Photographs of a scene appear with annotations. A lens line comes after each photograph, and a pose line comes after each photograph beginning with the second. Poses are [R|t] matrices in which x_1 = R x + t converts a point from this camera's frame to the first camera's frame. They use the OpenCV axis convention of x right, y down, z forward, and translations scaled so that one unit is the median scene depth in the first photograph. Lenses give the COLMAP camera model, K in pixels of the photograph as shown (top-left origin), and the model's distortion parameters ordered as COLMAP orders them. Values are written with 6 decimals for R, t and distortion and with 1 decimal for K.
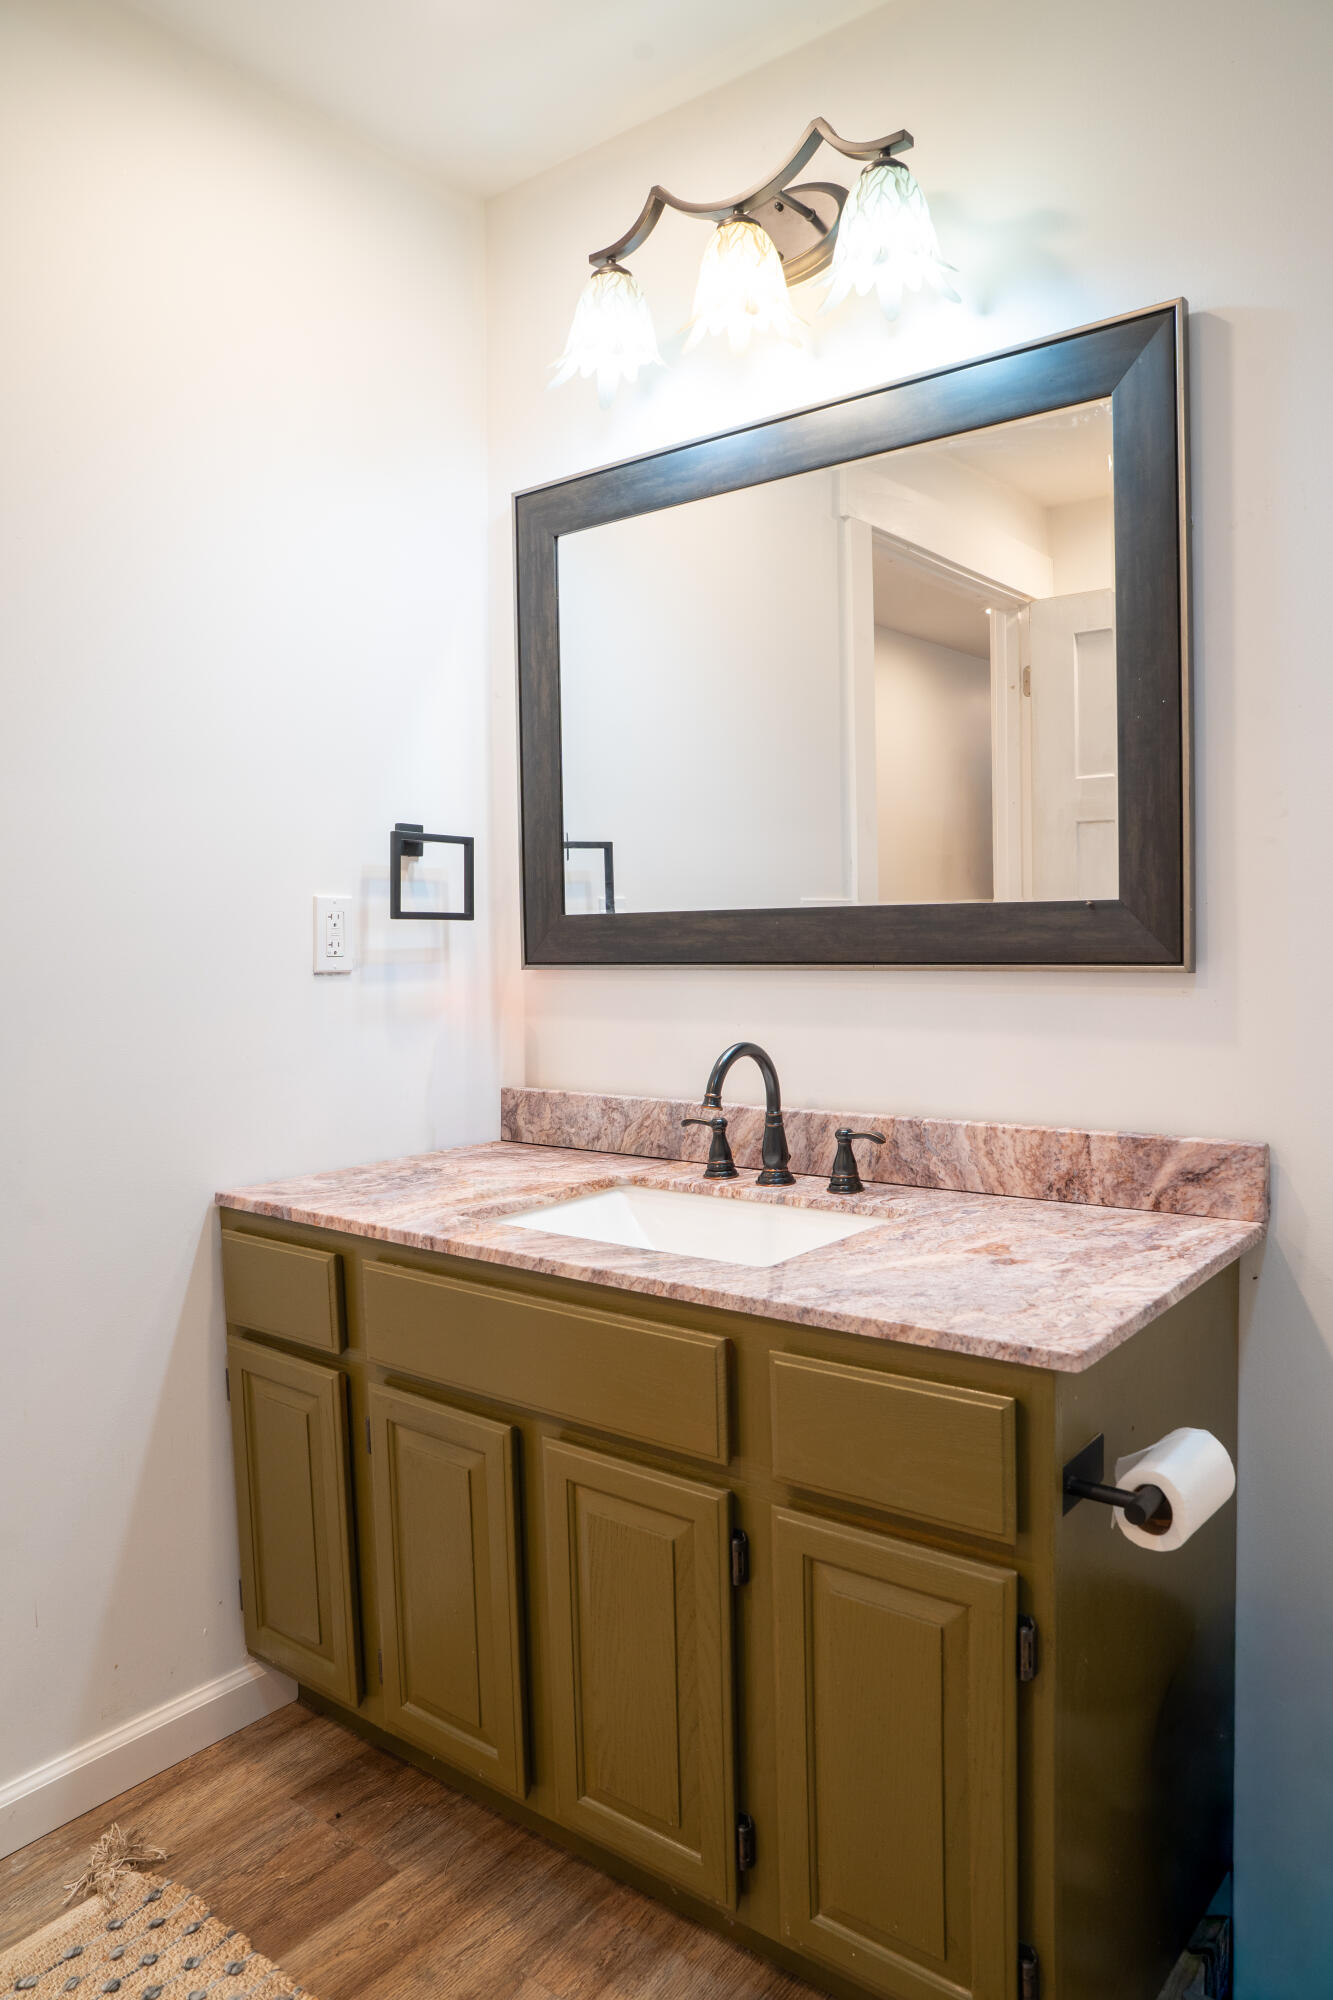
lens RADIAL K [[1378.8, 0, 666.5], [0, 1378.8, 1000.0], [0, 0, 1]] dist [-0.113873, 0.092942]
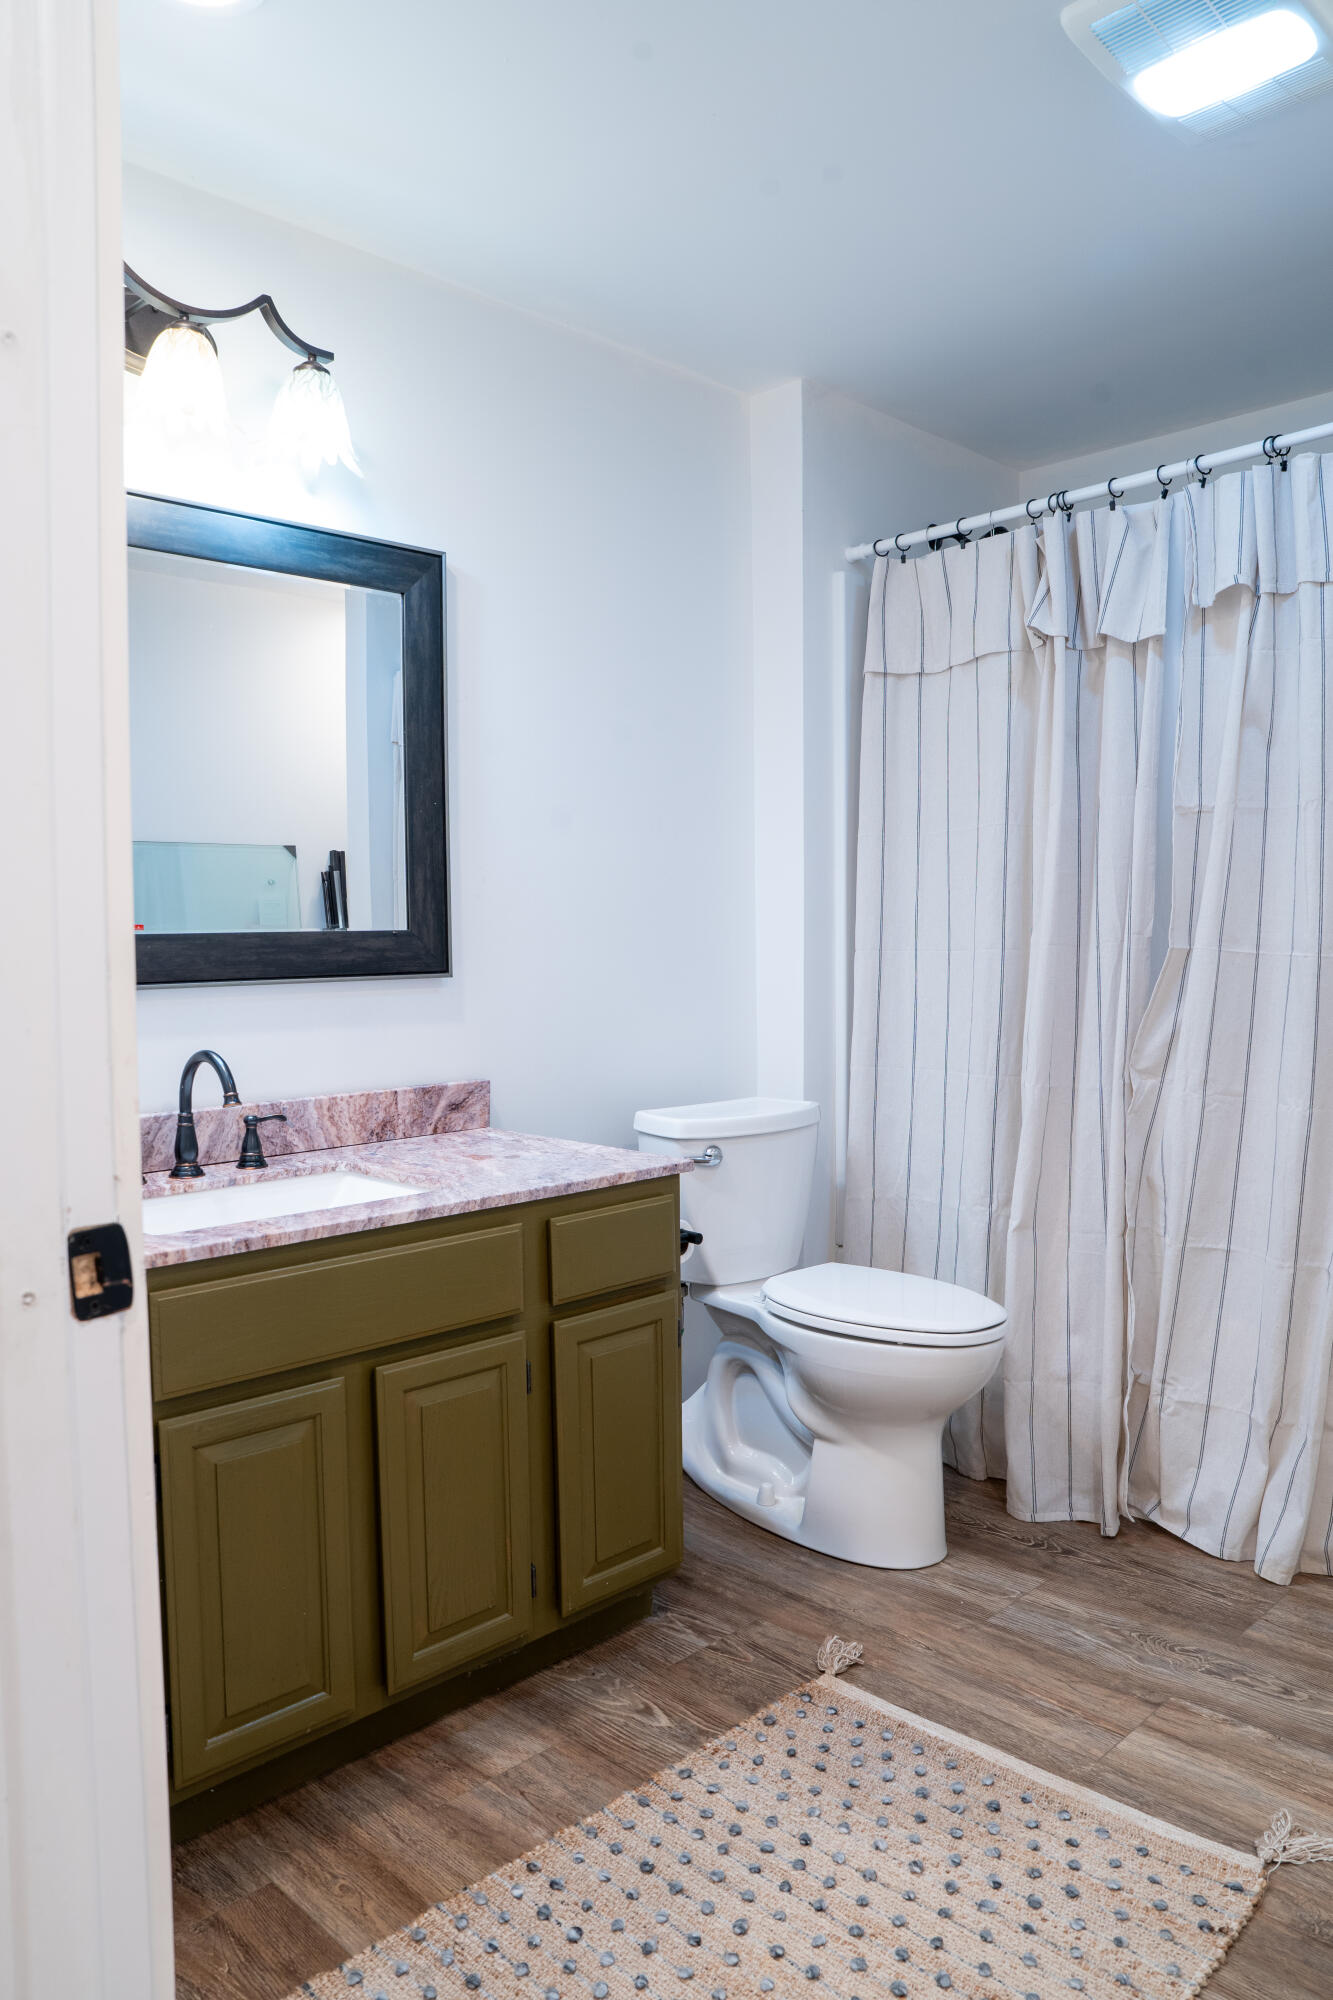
lens RADIAL K [[1437.8, 0, 666.5], [0, 1437.8, 1000.0], [0, 0, 1]] dist [-0.089767, 0.112252]
pose [[0.119184, -0.027002, 0.992505, -1.178431], [0.070033, 0.997369, 0.018724, -0.006811], [-0.990399, 0.067276, 0.120762, 0.523266]]
